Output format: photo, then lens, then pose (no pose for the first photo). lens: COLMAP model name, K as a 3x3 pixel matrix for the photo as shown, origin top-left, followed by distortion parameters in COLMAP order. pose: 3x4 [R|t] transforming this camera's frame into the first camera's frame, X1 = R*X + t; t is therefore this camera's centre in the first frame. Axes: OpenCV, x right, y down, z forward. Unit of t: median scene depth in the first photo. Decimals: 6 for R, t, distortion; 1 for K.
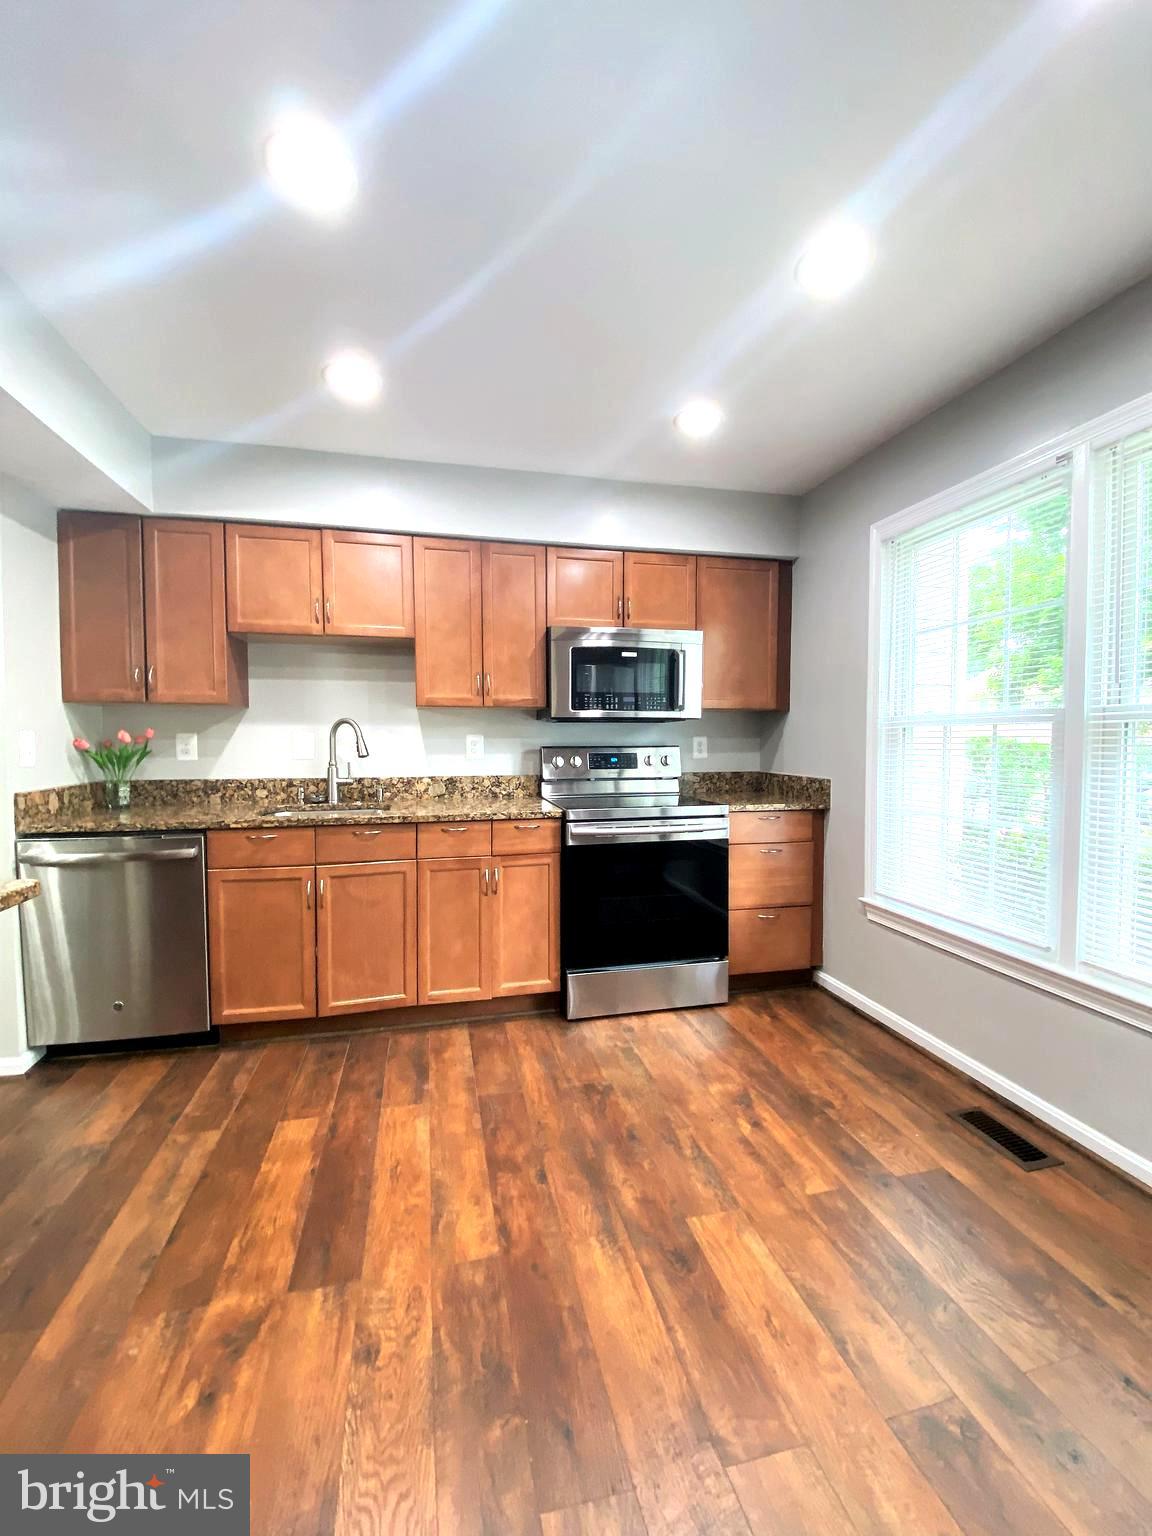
lens RADIAL K [[622.7, 0, 570.6], [0, 622.7, 764.4], [0, 0, 1]] dist [0.023187, -0.021429]
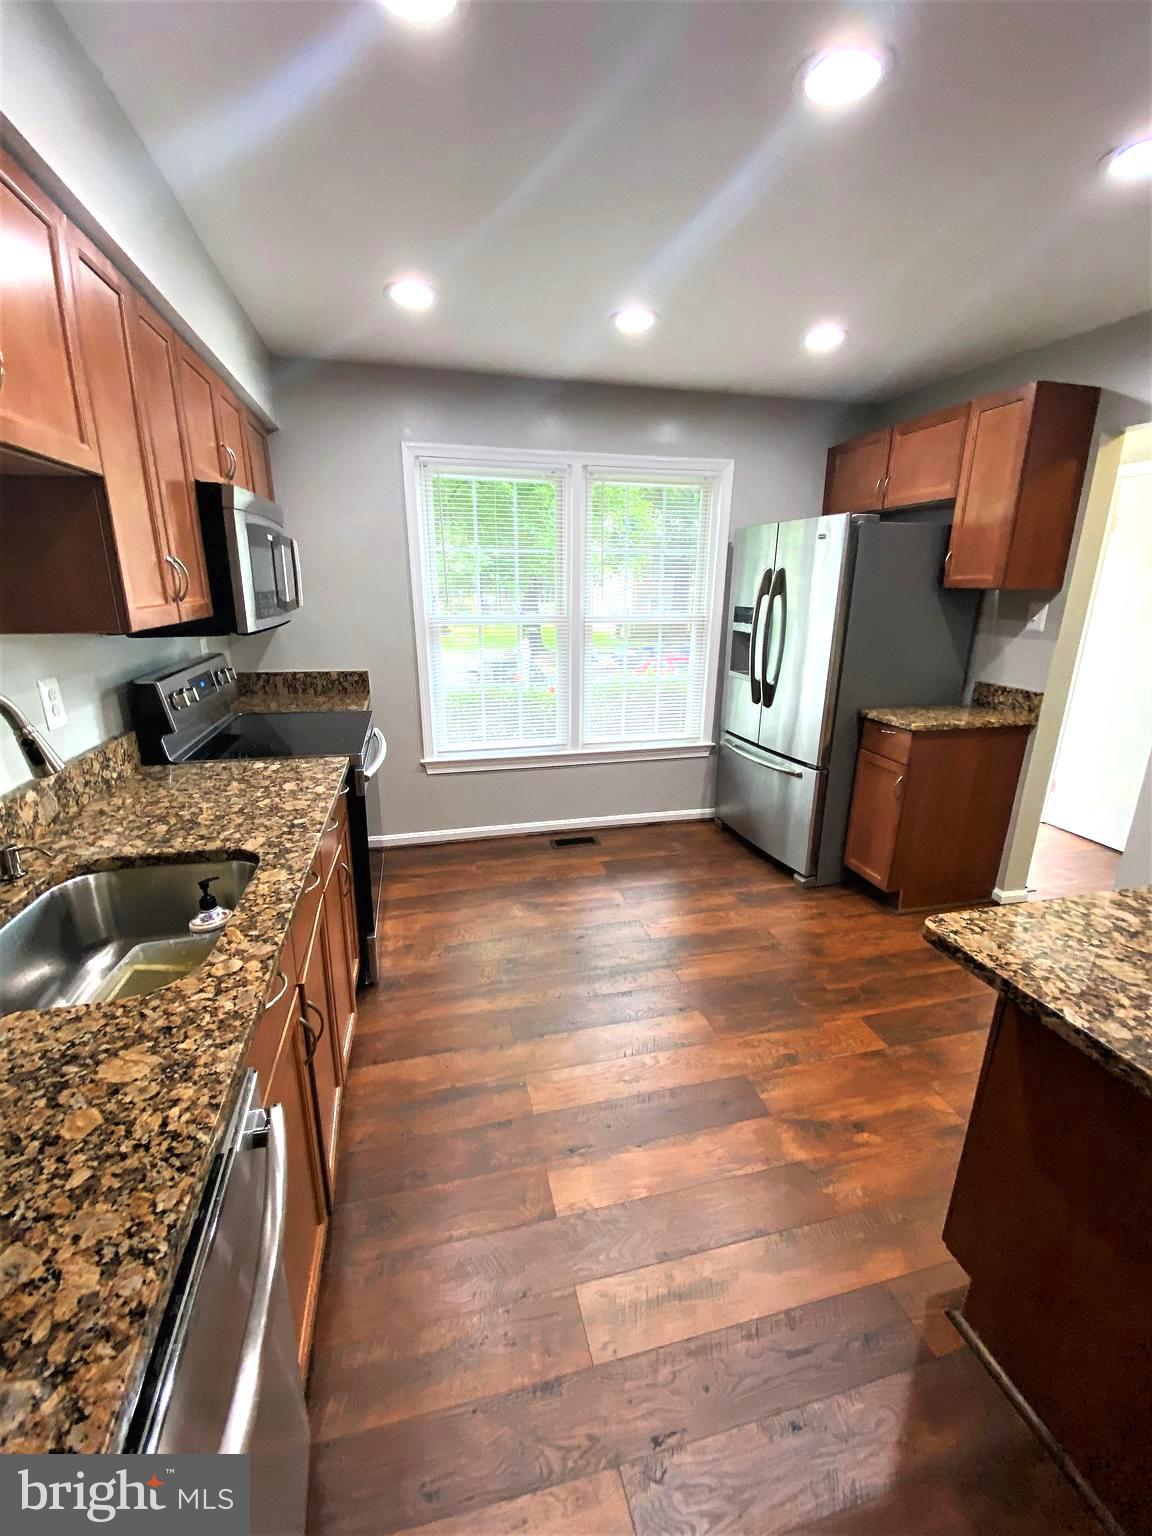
lens RADIAL K [[621.1, 0, 570.2], [0, 621.1, 764.4], [0, 0, 1]] dist [0.025655, -0.023394]
pose [[-0.011537, -0.281459, 0.959504, -0.900488], [0.031774, 0.958980, 0.281687, -0.150358], [-0.999428, 0.033737, -0.002120, 0.834041]]
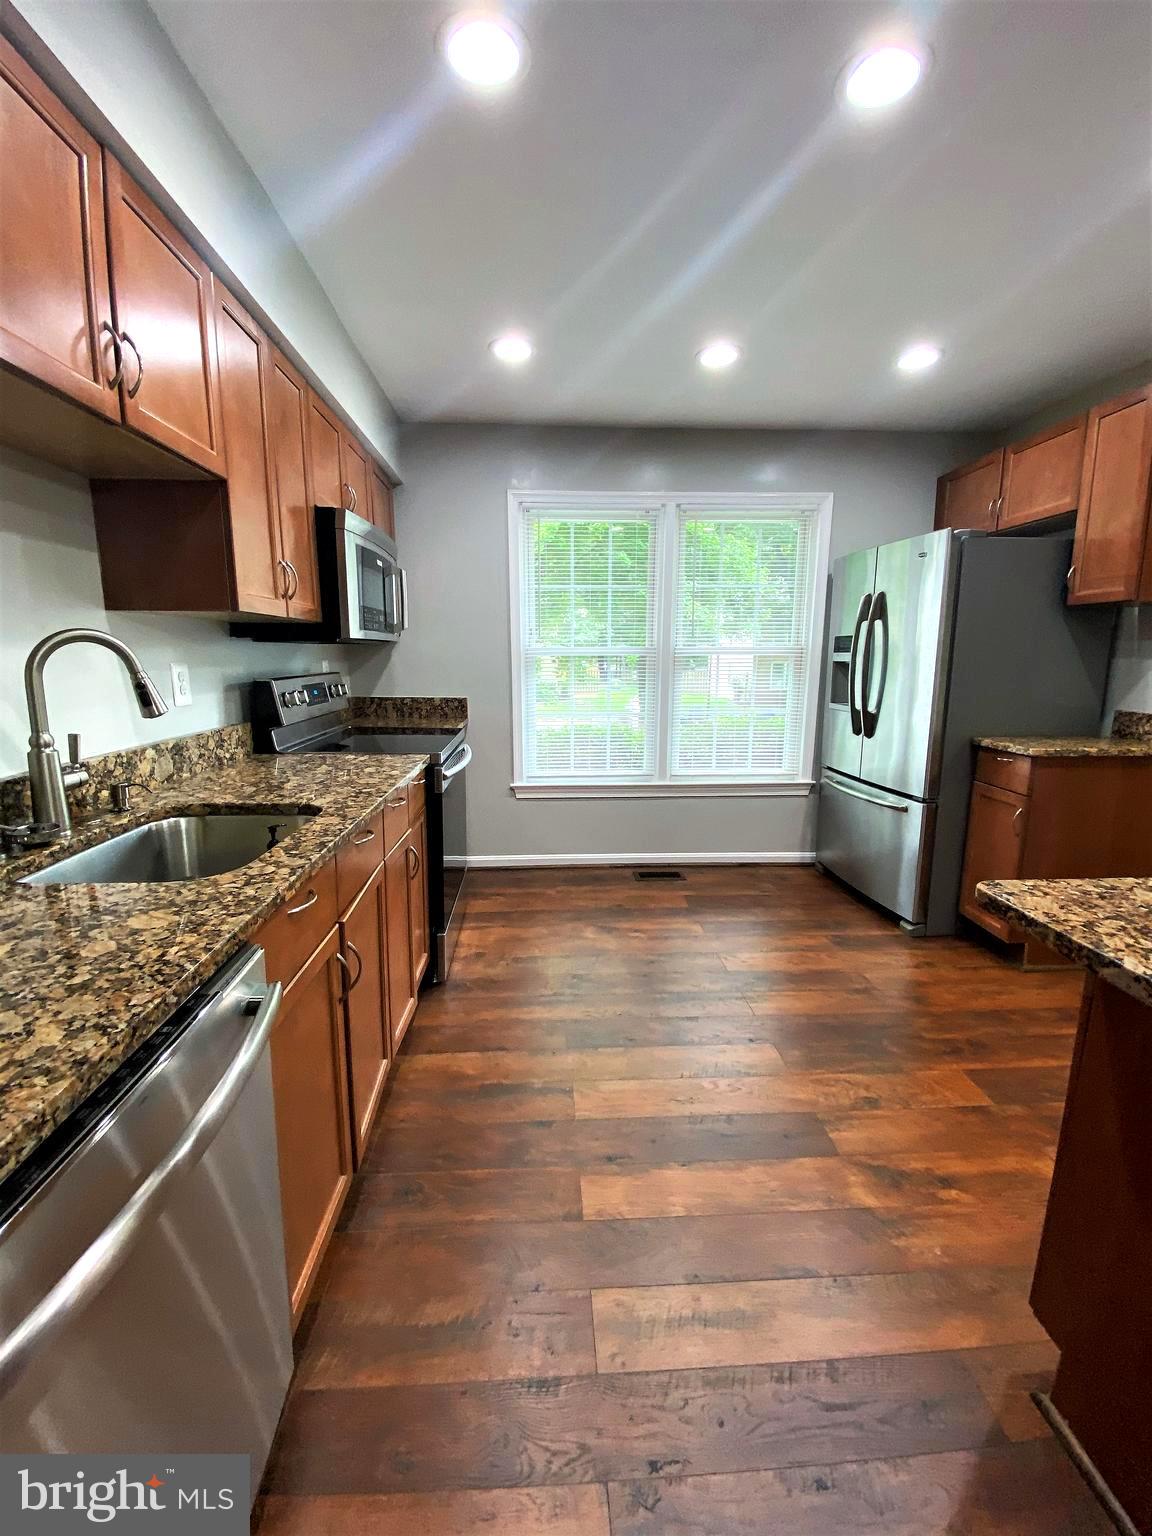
lens RADIAL K [[622.7, 0, 570.6], [0, 622.7, 764.4], [0, 0, 1]] dist [0.023187, -0.021429]
pose [[0.177581, -0.173889, 0.968622, -0.925180], [0.036543, 0.984752, 0.170085, -0.055969], [-0.983427, 0.005192, 0.181228, 0.760588]]
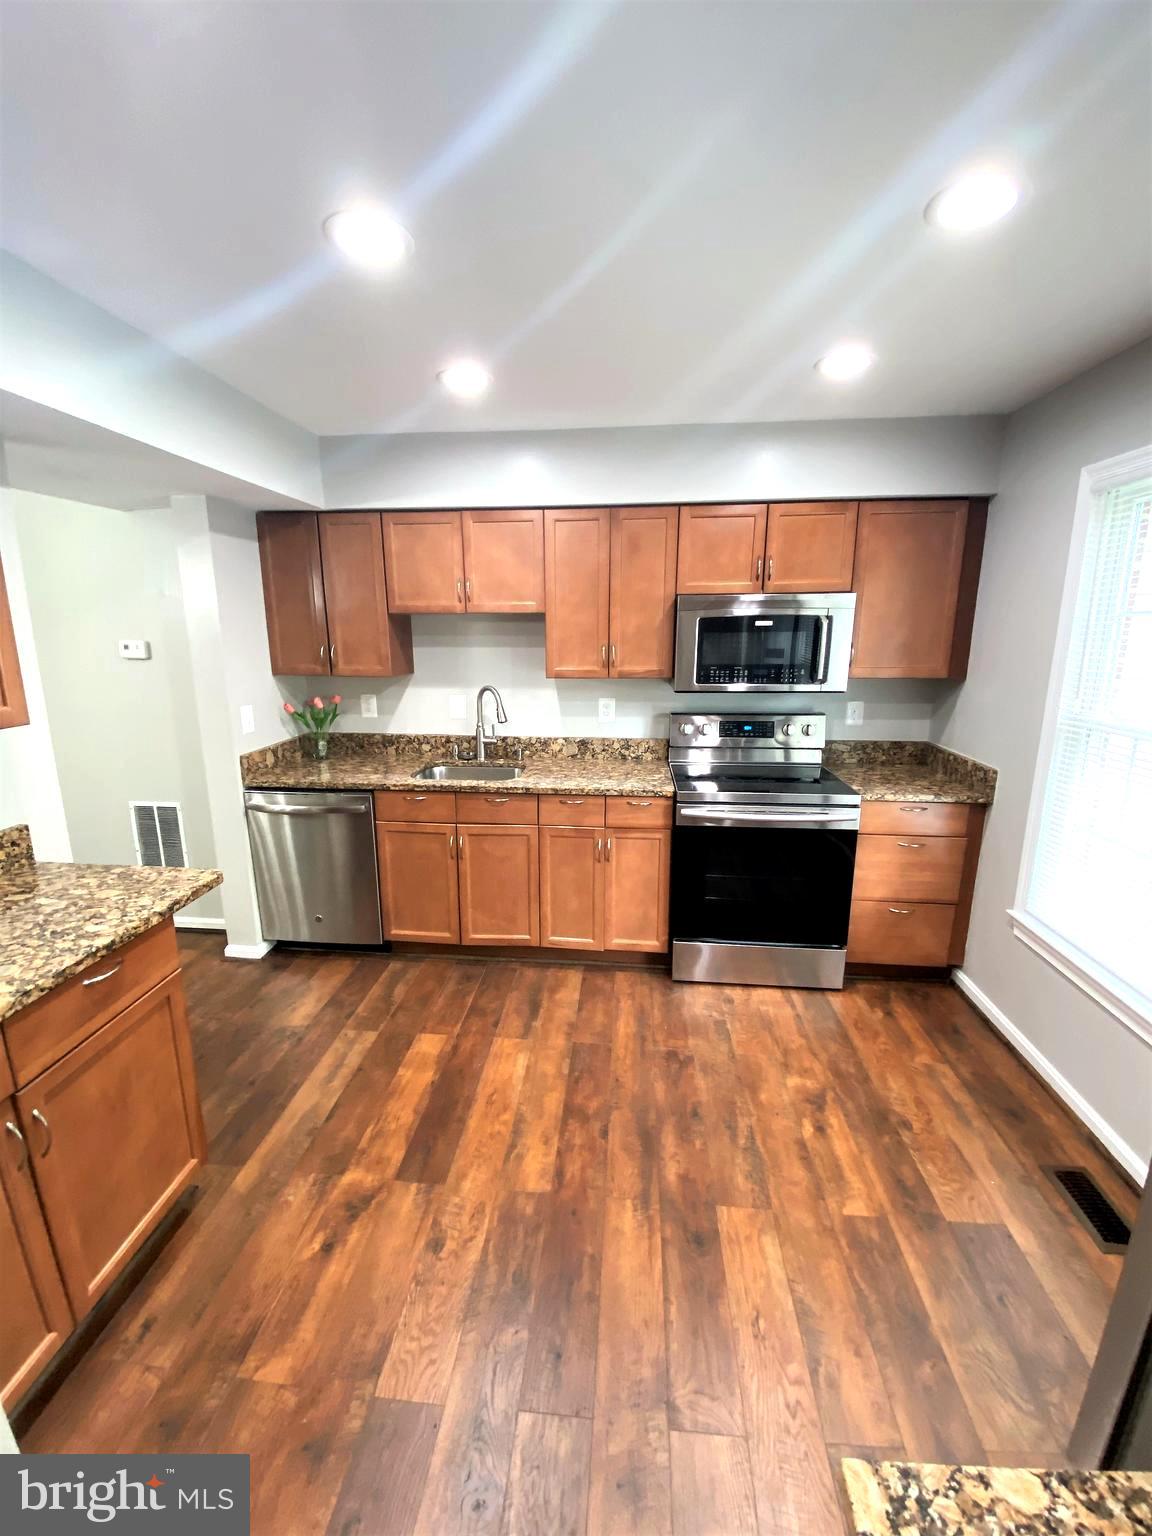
lens RADIAL K [[622.7, 0, 570.6], [0, 622.7, 764.4], [0, 0, 1]] dist [0.023187, -0.021429]
pose [[0.948119, 0.067625, -0.310639, 0.159998], [-0.012250, 0.984160, 0.176859, -0.168503], [0.317678, -0.163878, 0.933930, 0.001531]]
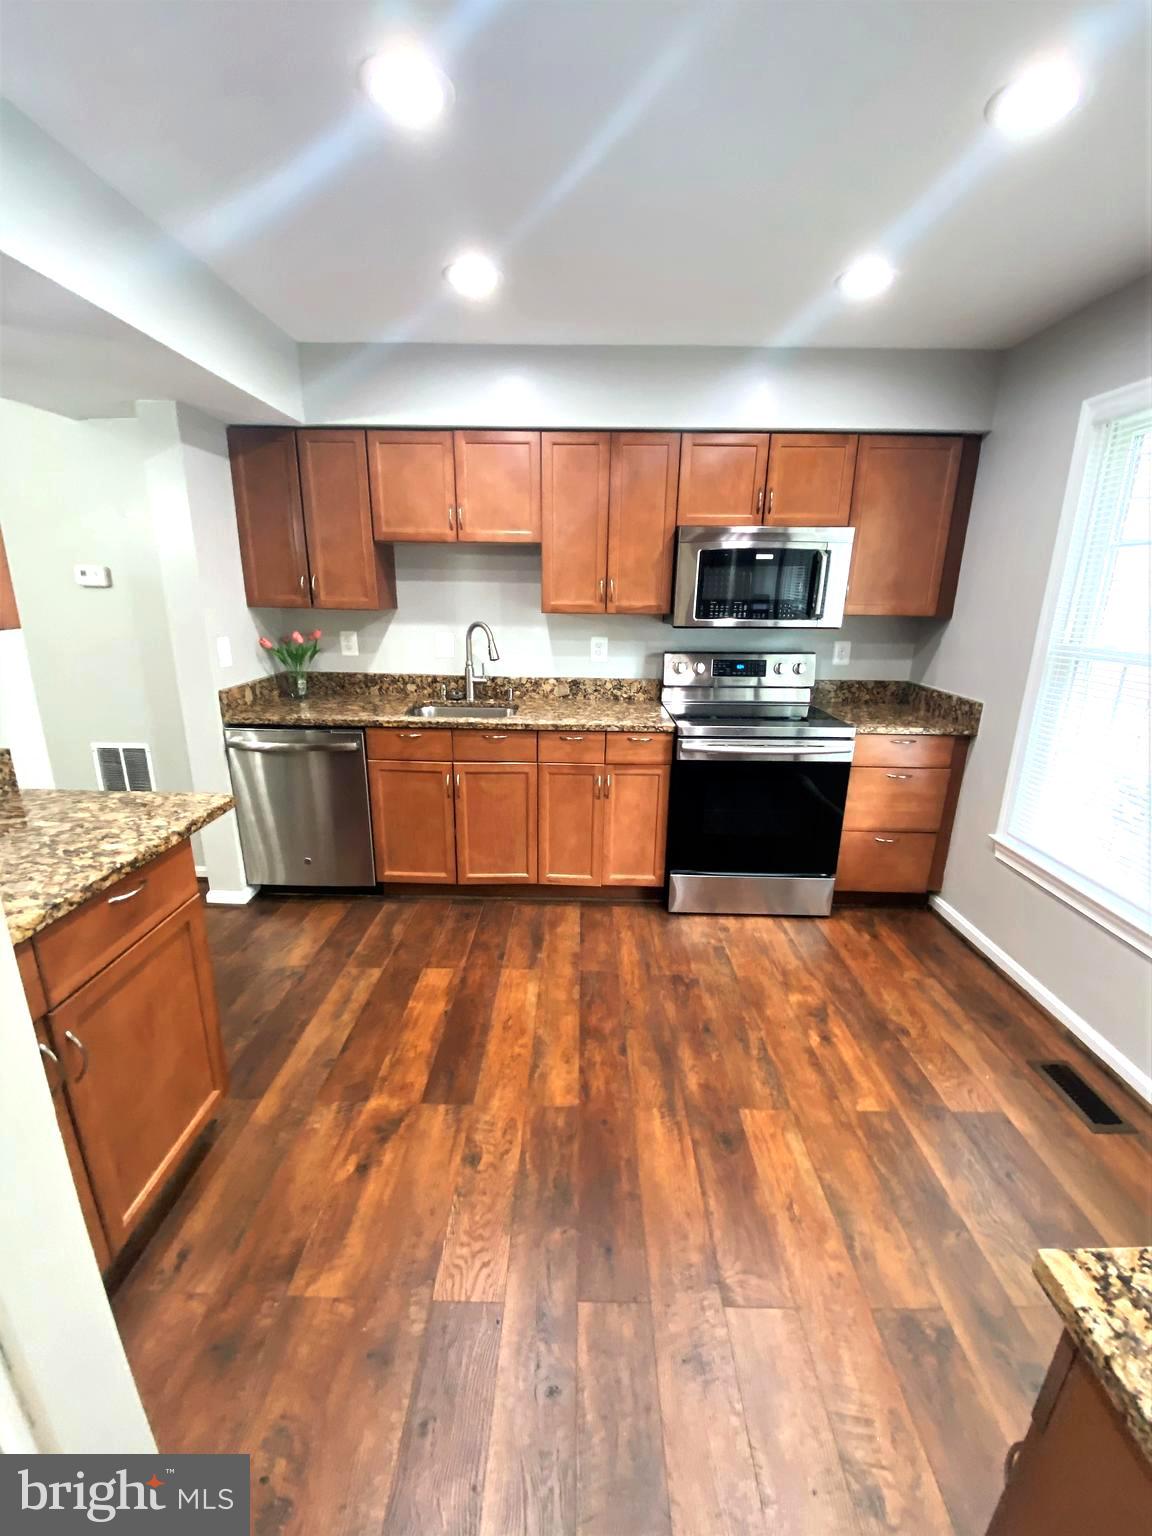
lens RADIAL K [[621.0, 0, 572.0], [0, 621.0, 765.0], [0, 0, 1]] dist [0.035563, -0.031731]
pose [[0.970844, 0.078670, -0.226434, 0.066649], [-0.024413, 0.972150, 0.233085, -0.110805], [0.238465, -0.220761, 0.945727, -0.023717]]
